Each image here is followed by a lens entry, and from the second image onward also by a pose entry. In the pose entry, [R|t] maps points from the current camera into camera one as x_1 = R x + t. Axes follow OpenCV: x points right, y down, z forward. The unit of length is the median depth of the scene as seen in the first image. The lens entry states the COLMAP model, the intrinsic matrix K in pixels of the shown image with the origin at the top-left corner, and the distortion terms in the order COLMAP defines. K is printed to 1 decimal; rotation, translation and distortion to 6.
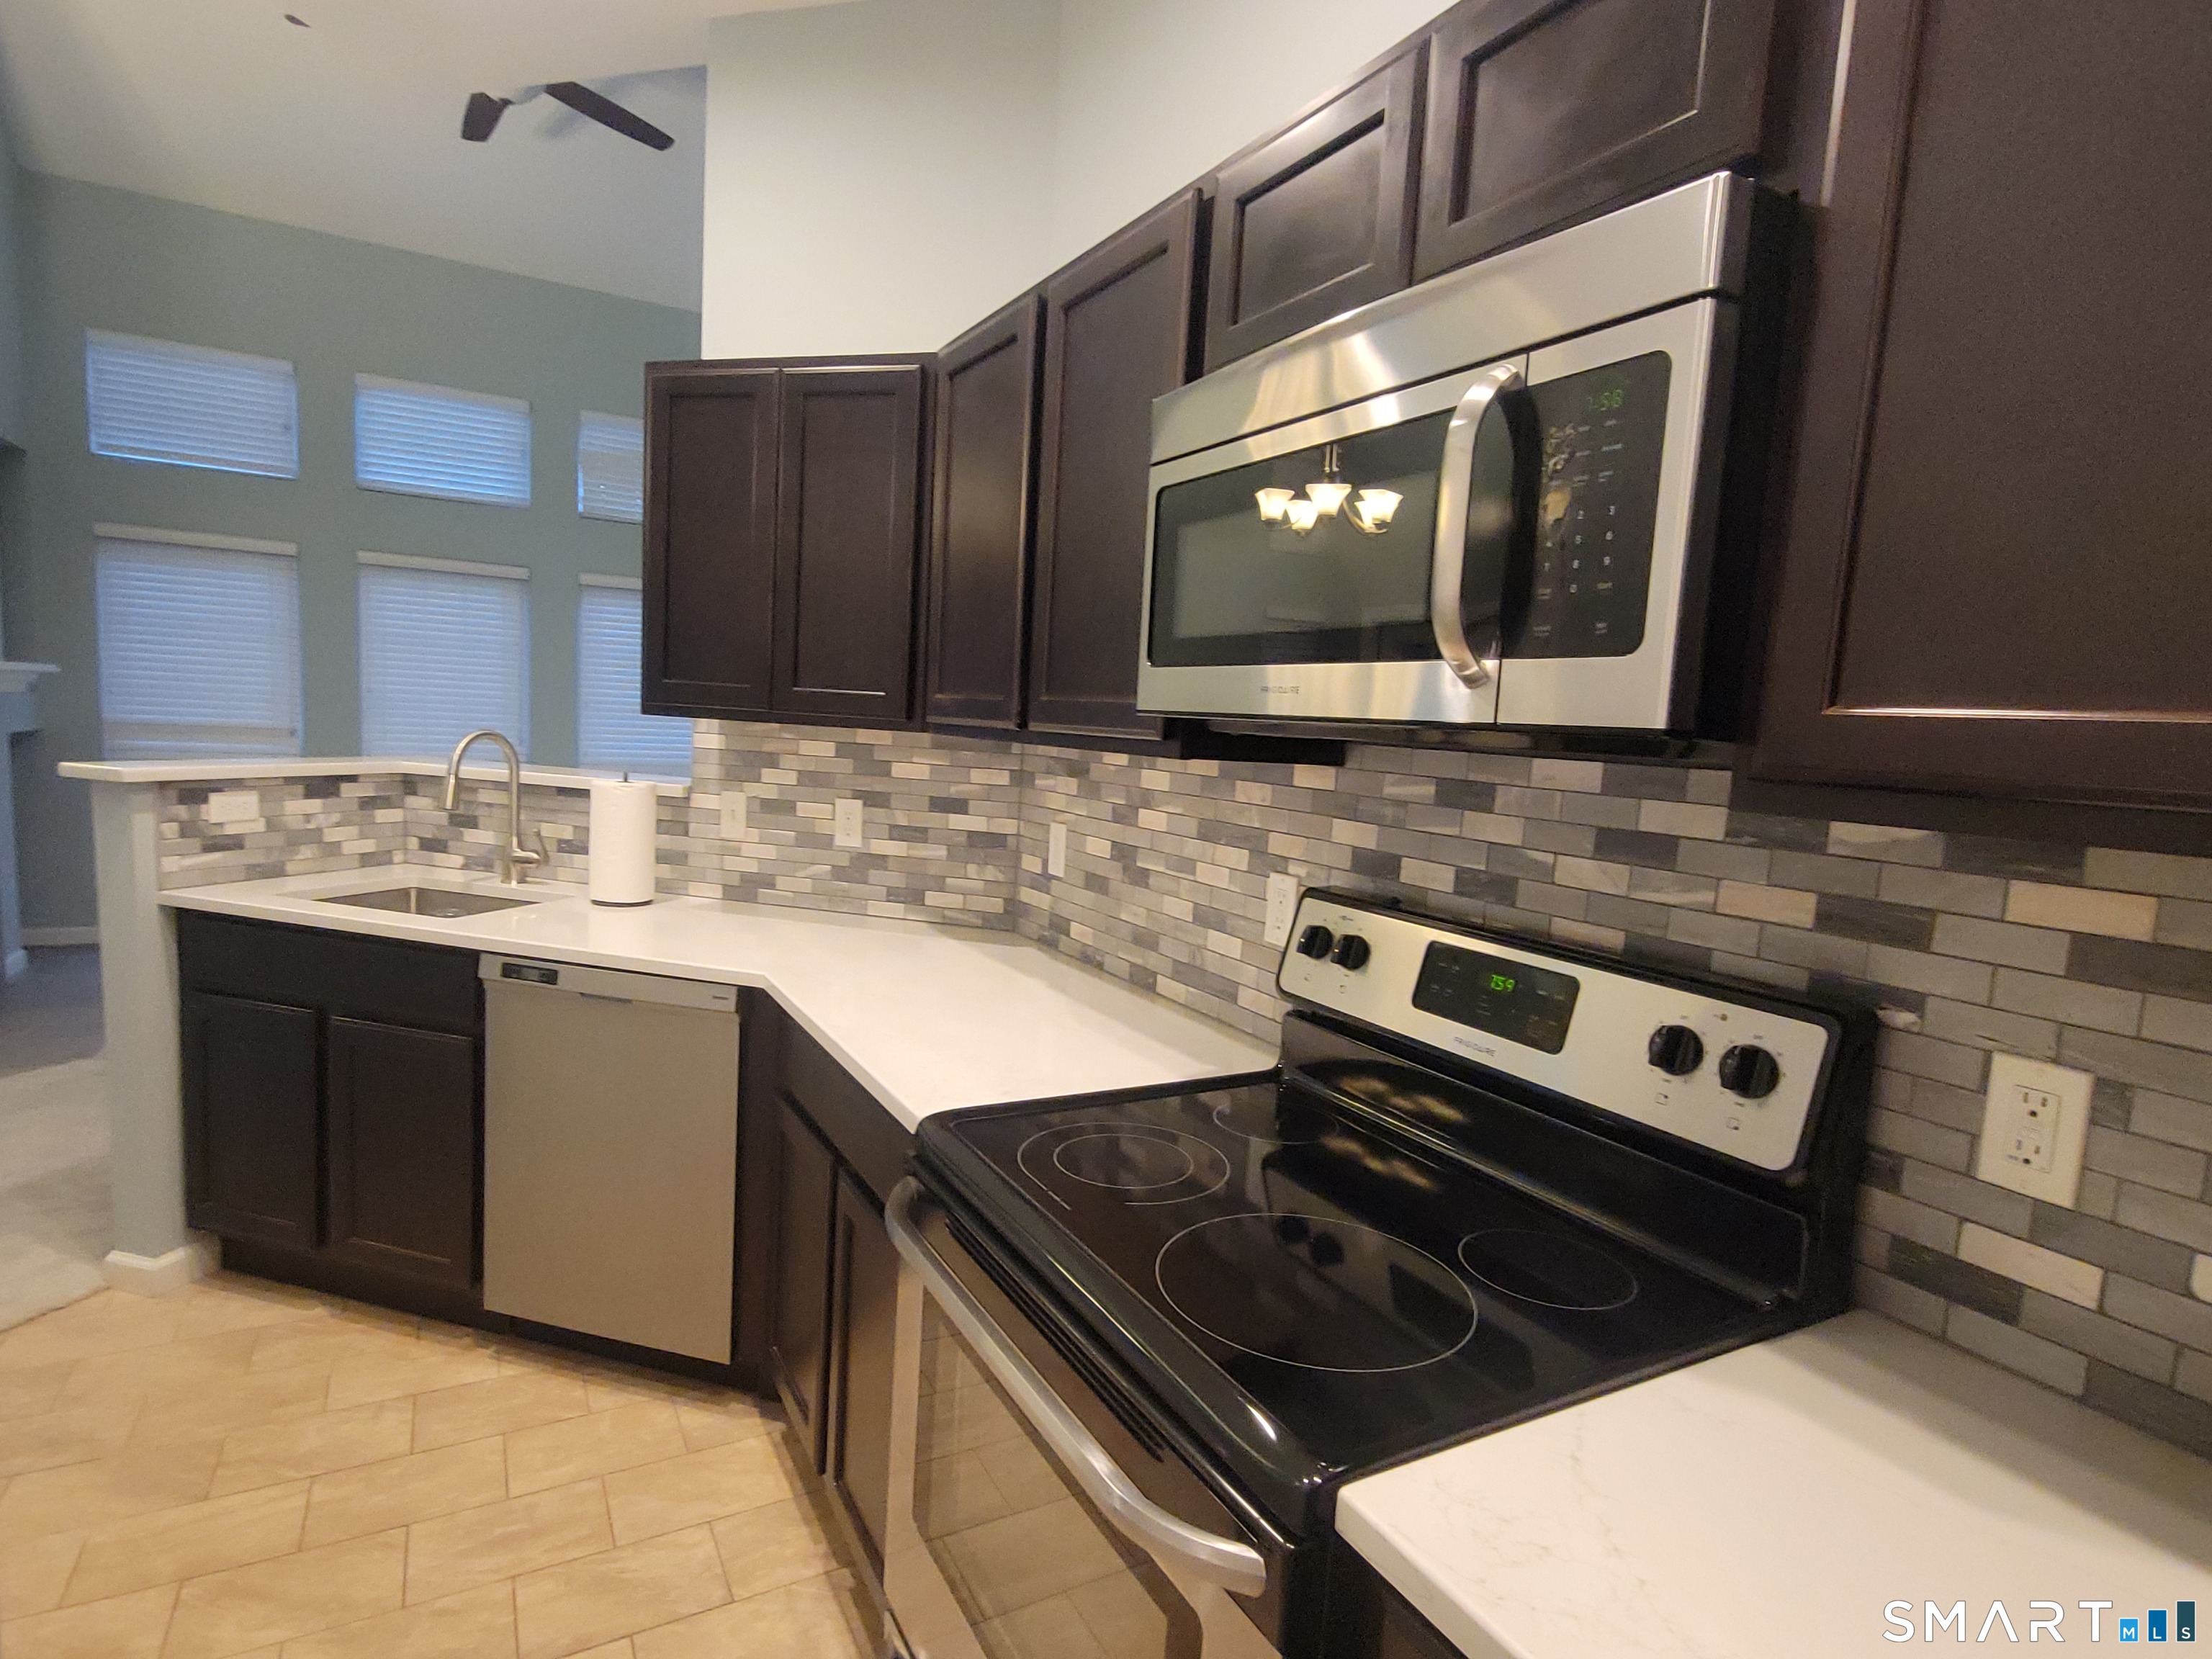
lens RADIAL K [[1144.0, 0, 1104.6], [0, 1144.0, 844.4], [0, 0, 1]] dist [-0.002967, -0.002132]
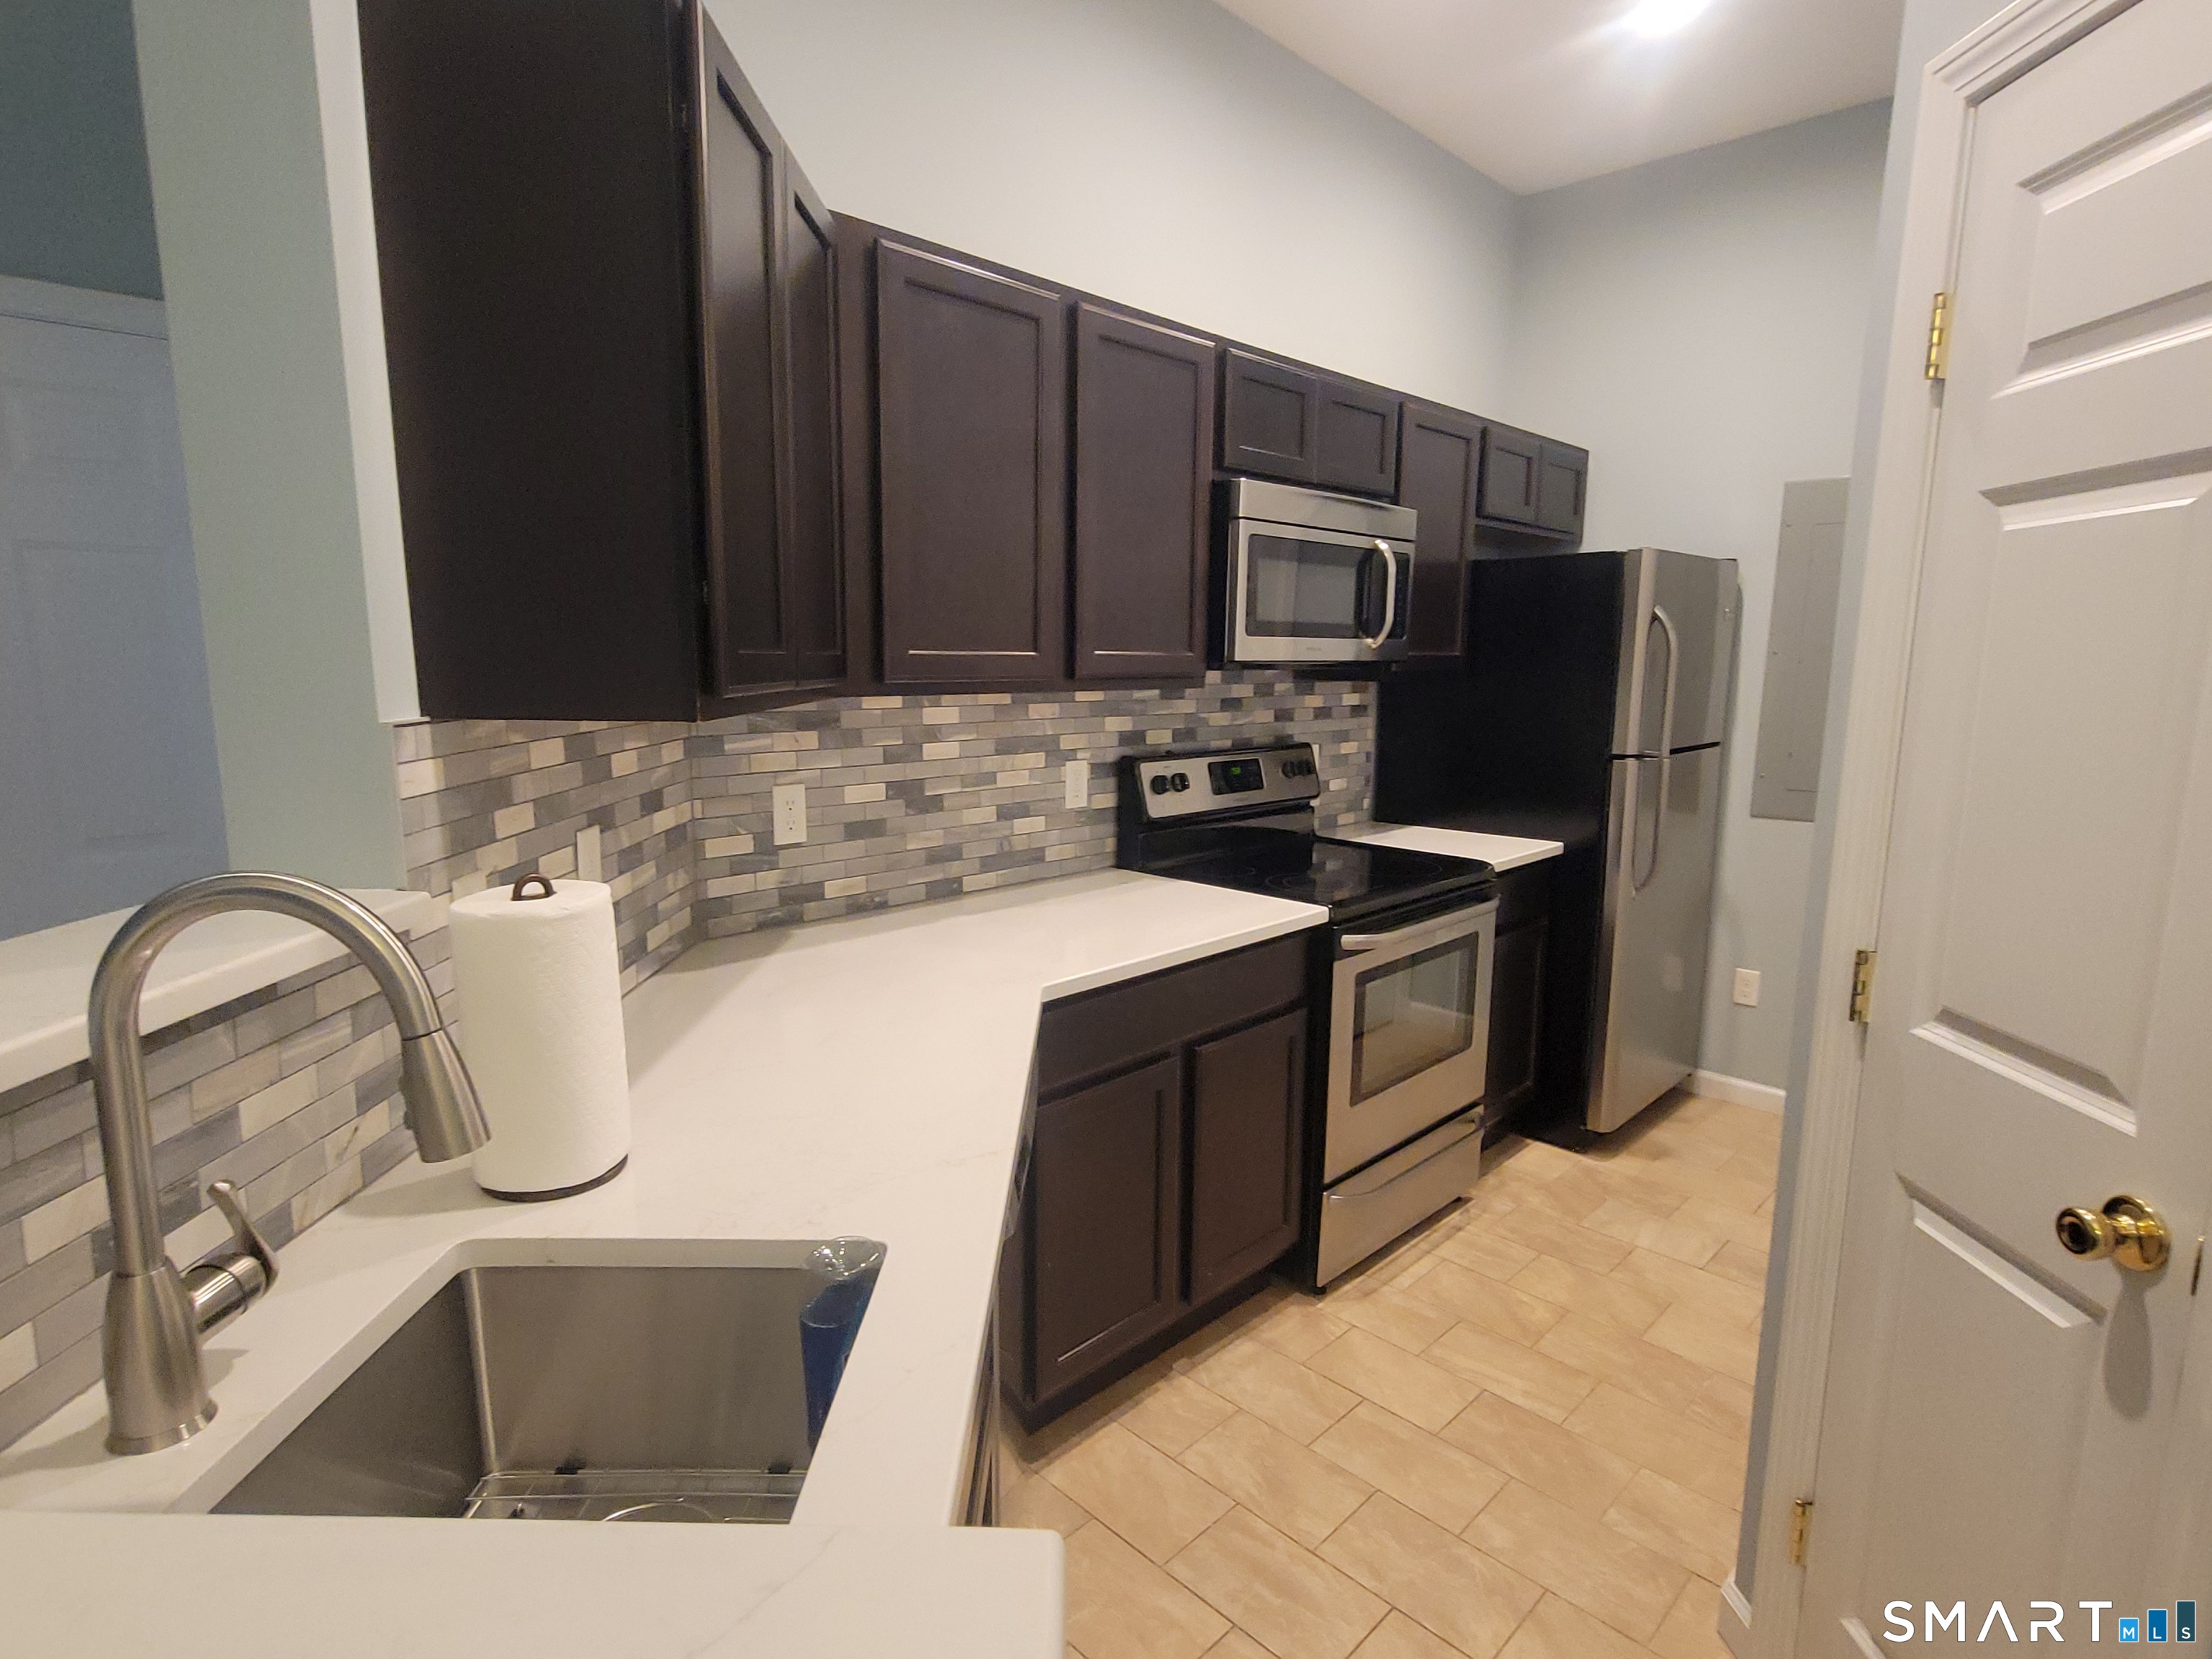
lens RADIAL K [[1144.0, 0, 1103.5], [0, 1144.0, 835.3], [0, 0, 1]] dist [-0.002967, -0.002132]
pose [[-0.265181, -0.214944, 0.939935, -1.095846], [0.076664, 0.967049, 0.242773, -0.205173], [-0.961146, 0.136438, -0.239964, 1.134212]]
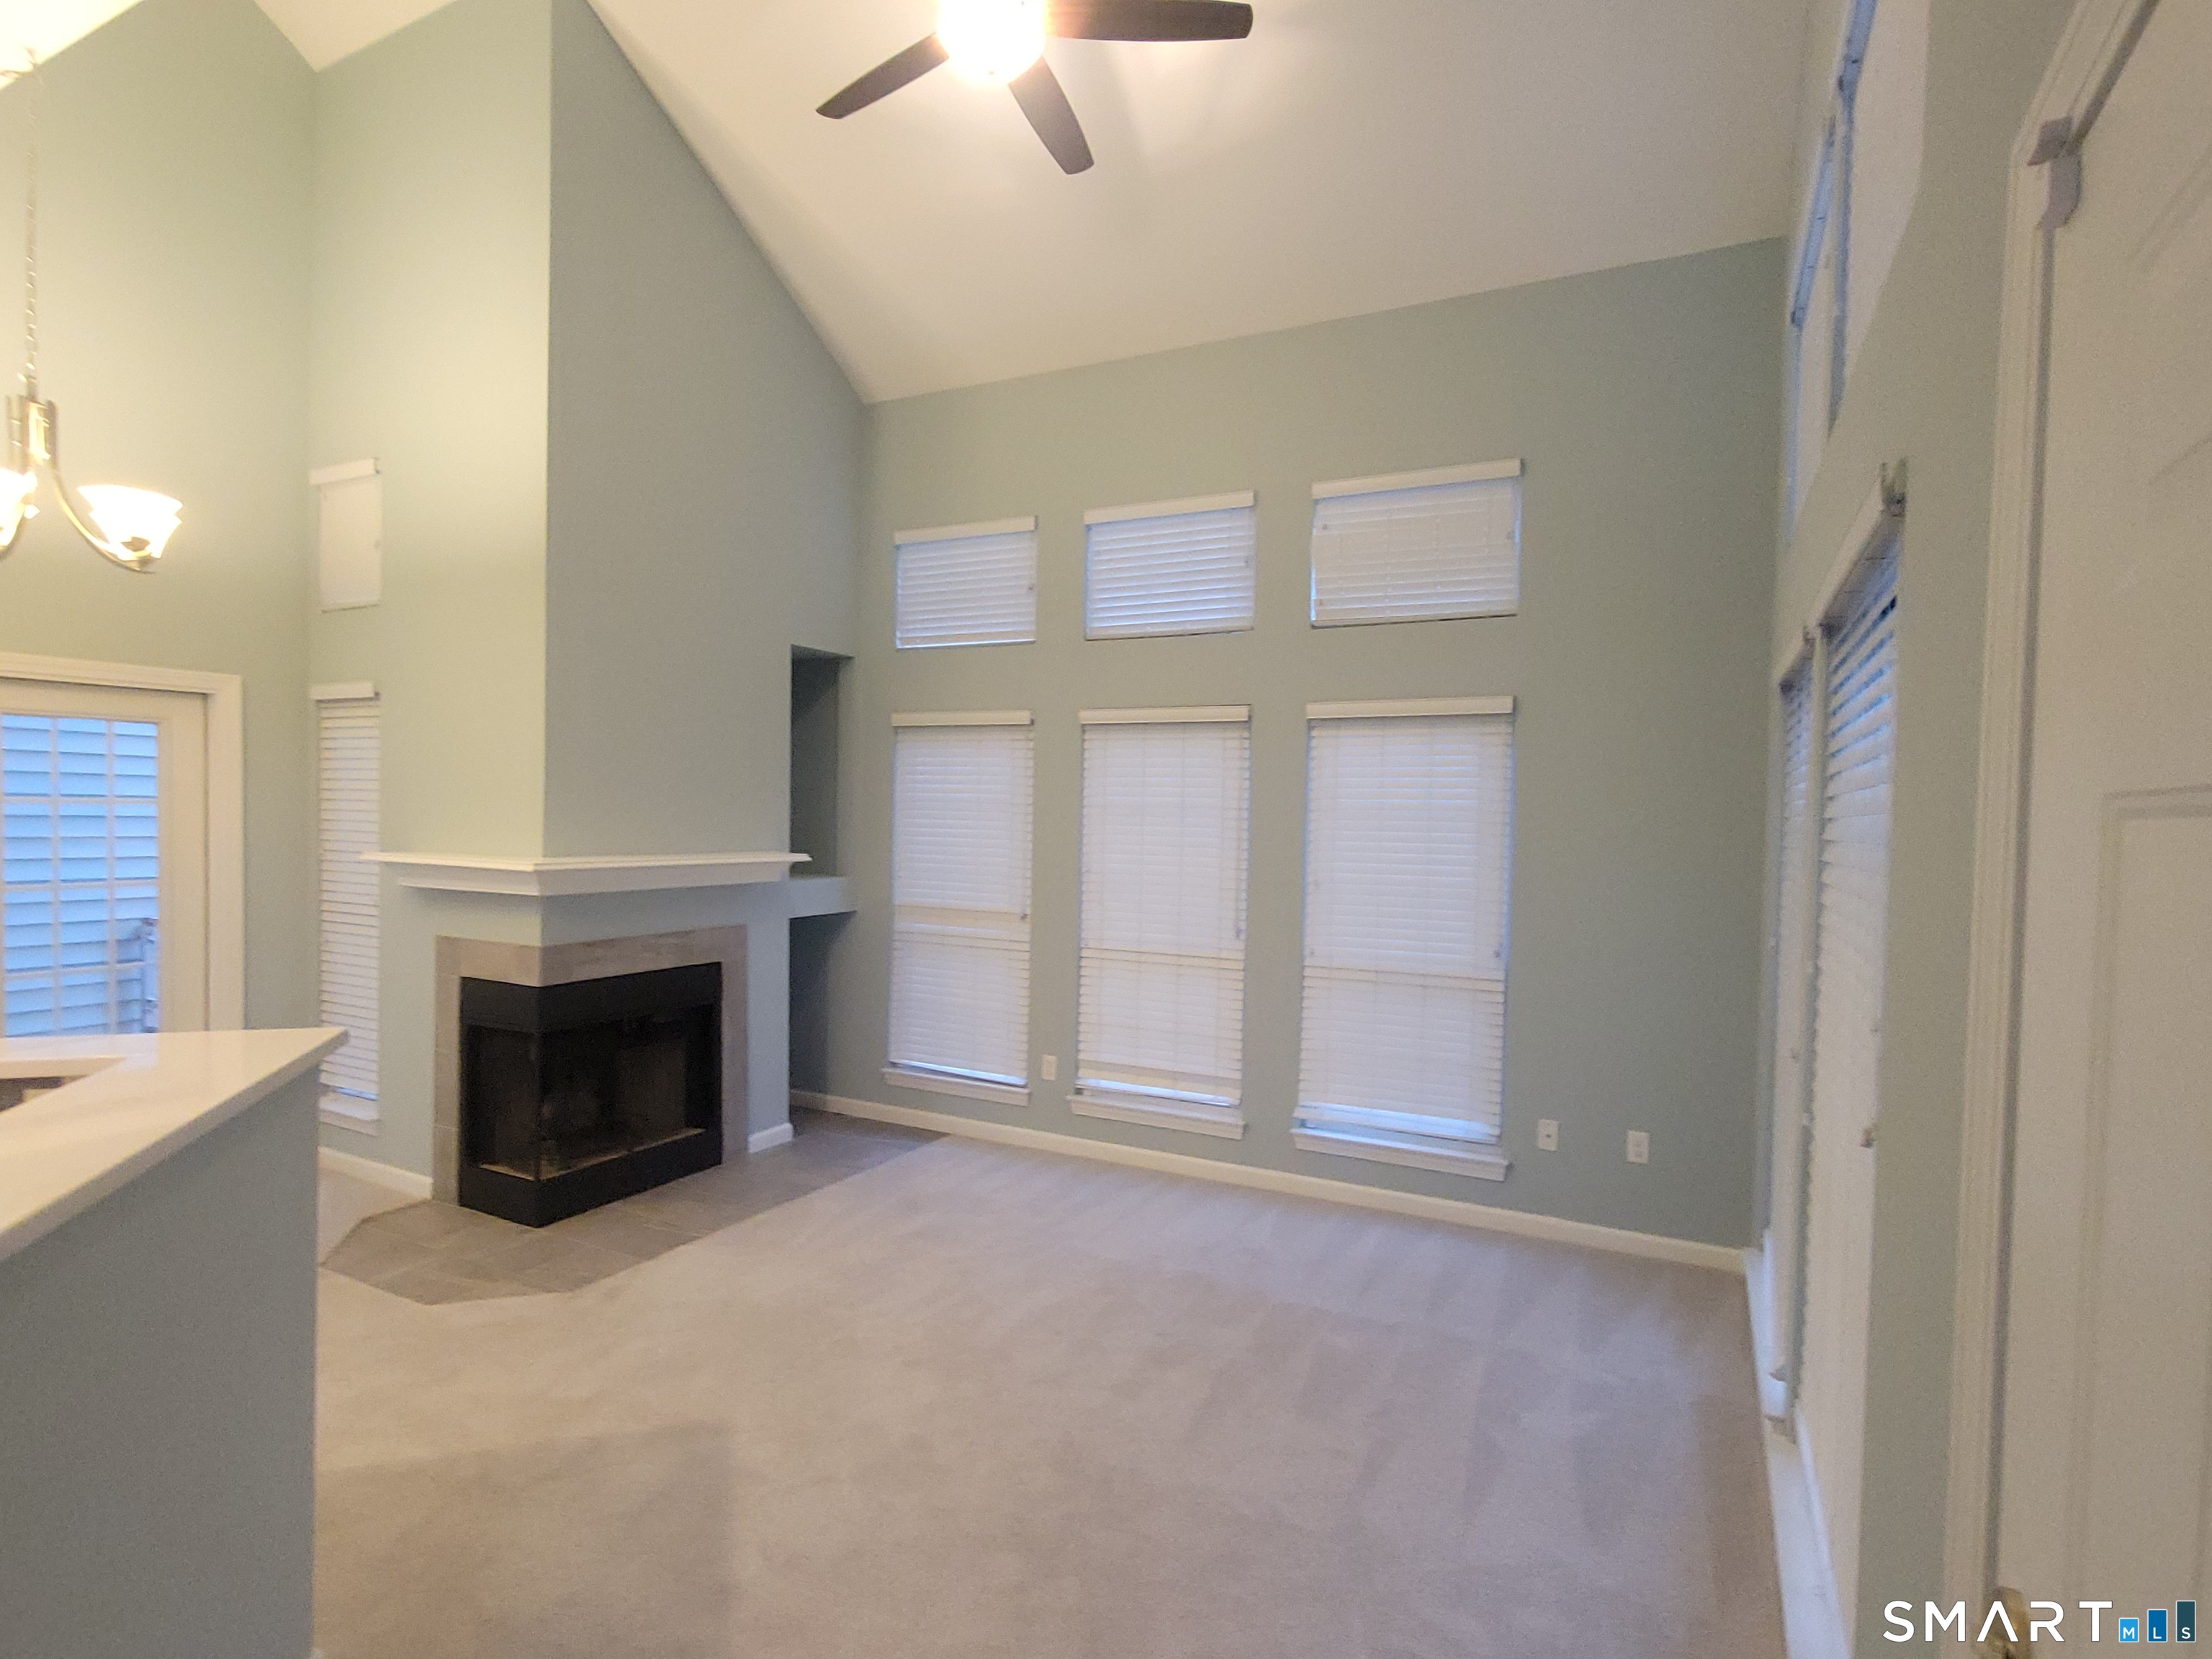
lens RADIAL K [[1144.0, 0, 1106.7], [0, 1144.0, 825.0], [0, 0, 1]] dist [-0.002967, -0.002132]
pose [[0.554870, -0.036117, -0.831153, 0.212907], [-0.080795, 0.991995, -0.097043, -0.248411], [0.828004, 0.120999, 0.547511, 1.556237]]
